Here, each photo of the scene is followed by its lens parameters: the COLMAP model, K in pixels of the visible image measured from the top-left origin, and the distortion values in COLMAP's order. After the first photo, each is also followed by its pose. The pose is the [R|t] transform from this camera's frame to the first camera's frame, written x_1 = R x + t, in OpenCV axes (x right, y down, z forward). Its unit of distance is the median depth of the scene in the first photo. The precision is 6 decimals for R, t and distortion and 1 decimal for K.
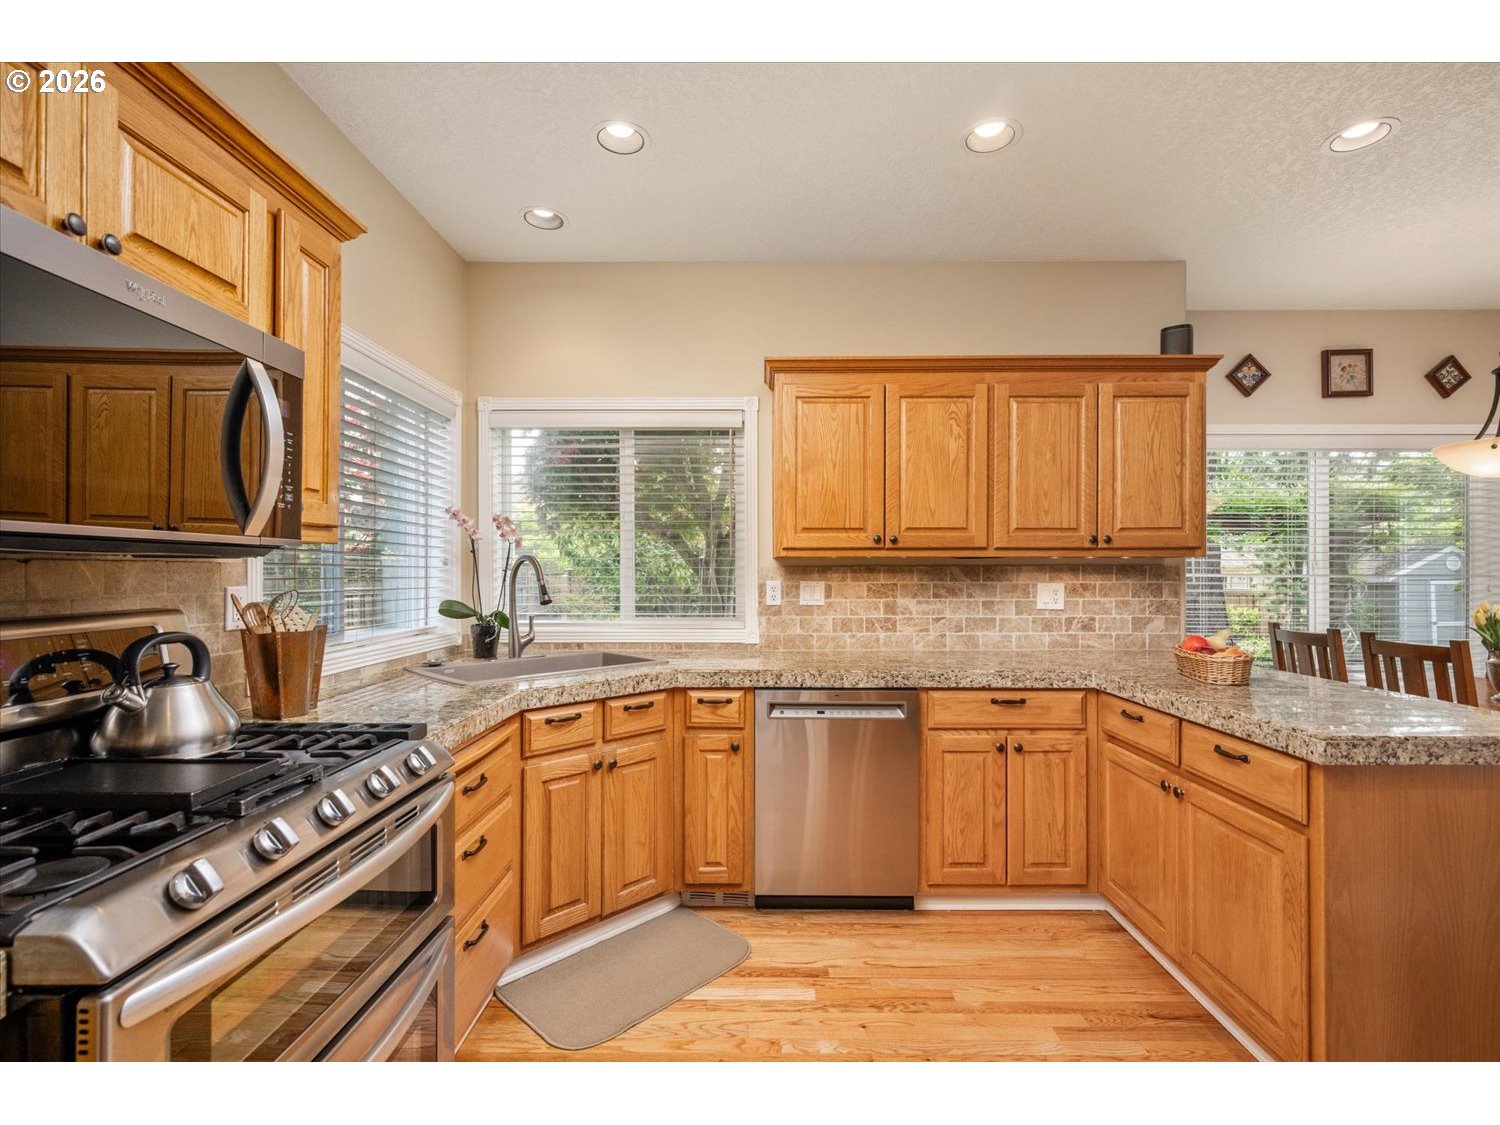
lens RADIAL K [[680.7, 0, 755.9], [0, 680.7, 566.3], [0, 0, 1]] dist [-0.002183, -0.000201]
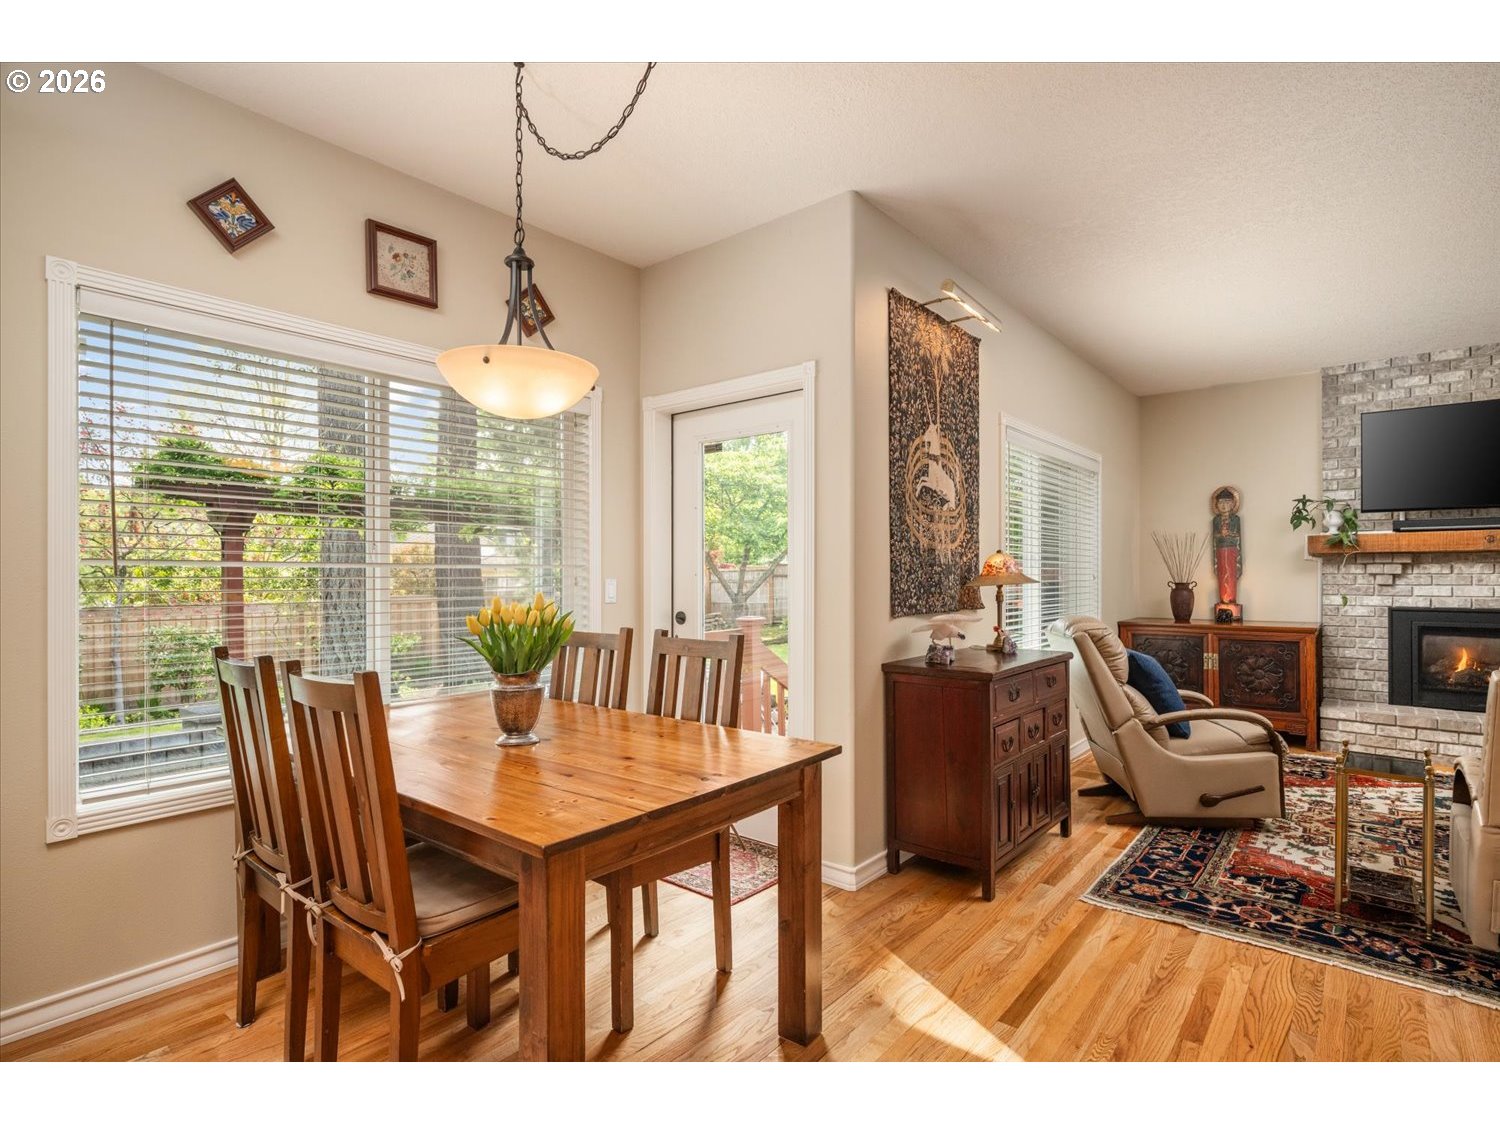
lens RADIAL K [[759.1, 0, 752.1], [0, 759.1, 570.9], [0, 0, 1]] dist [0.002523, -0.000942]
pose [[0.634629, 0.001282, 0.772816, 0.632358], [-0.002753, 0.999996, 0.000602, 0.023555], [-0.772812, -0.002509, 0.634630, 0.311331]]
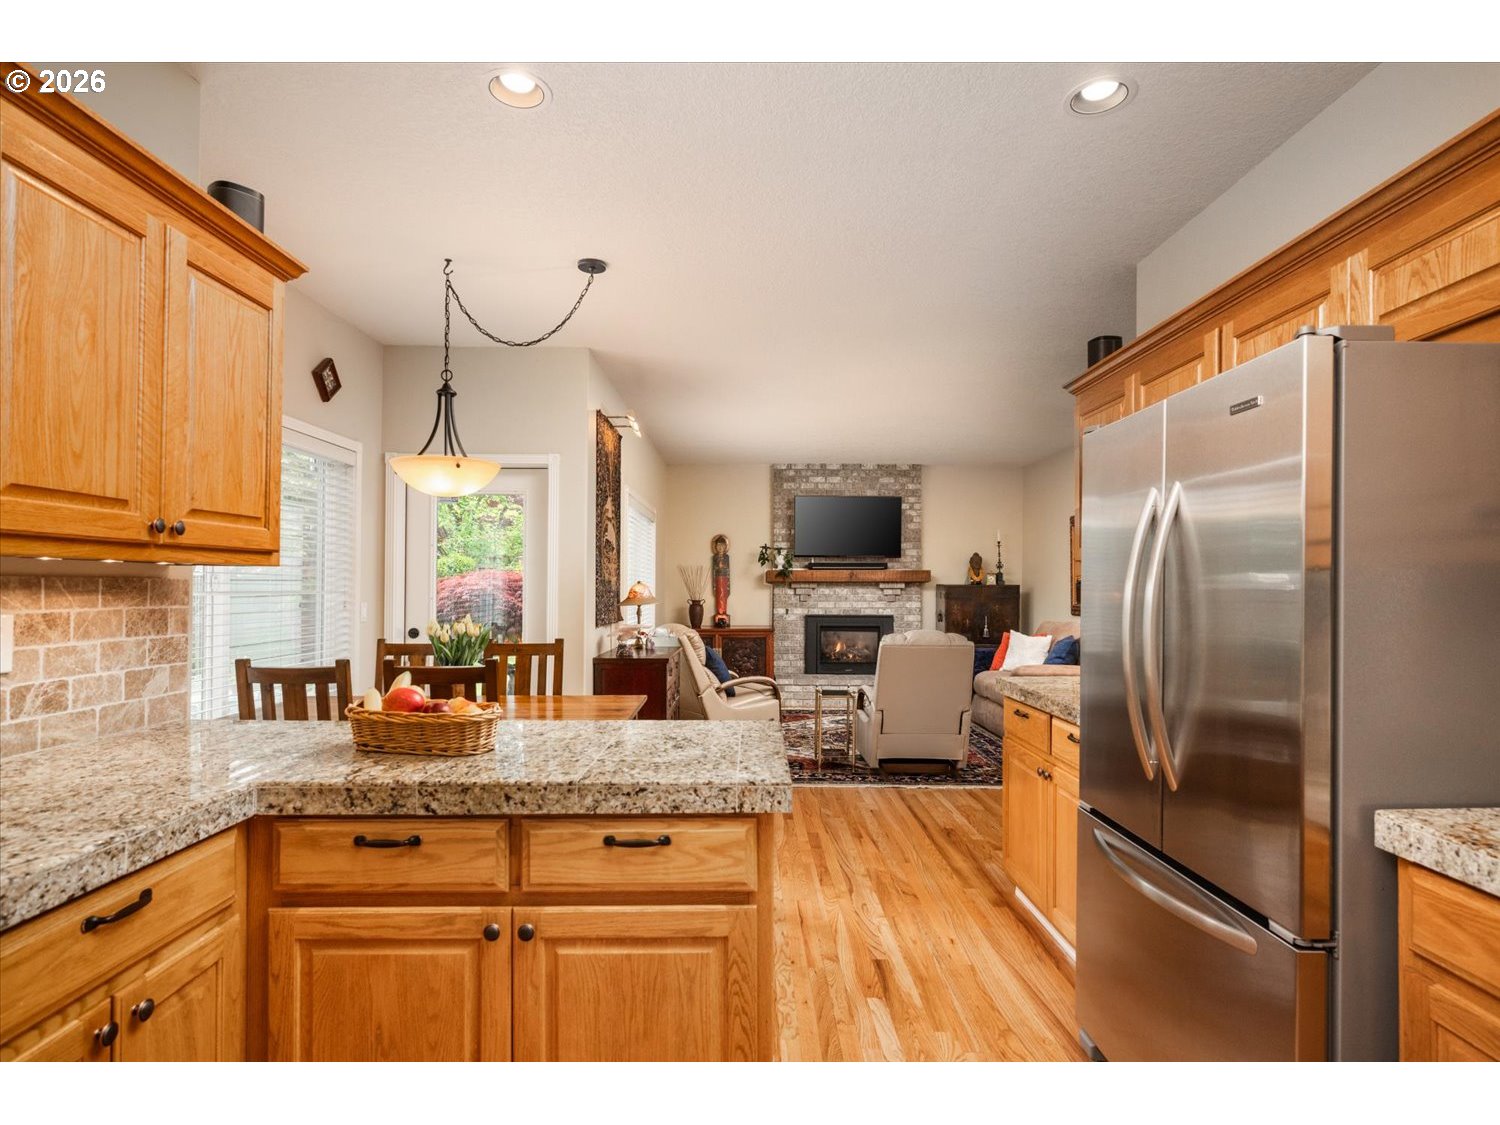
lens RADIAL K [[789.6, 0, 755.2], [0, 789.6, 577.8], [0, 0, 1]] dist [-0.000551, -0.000434]
pose [[-0.011128, 0.011976, 0.999866, -0.089657], [-0.010492, 0.999872, -0.012093, 0.001155], [-0.999883, -0.010625, -0.011001, 0.519268]]
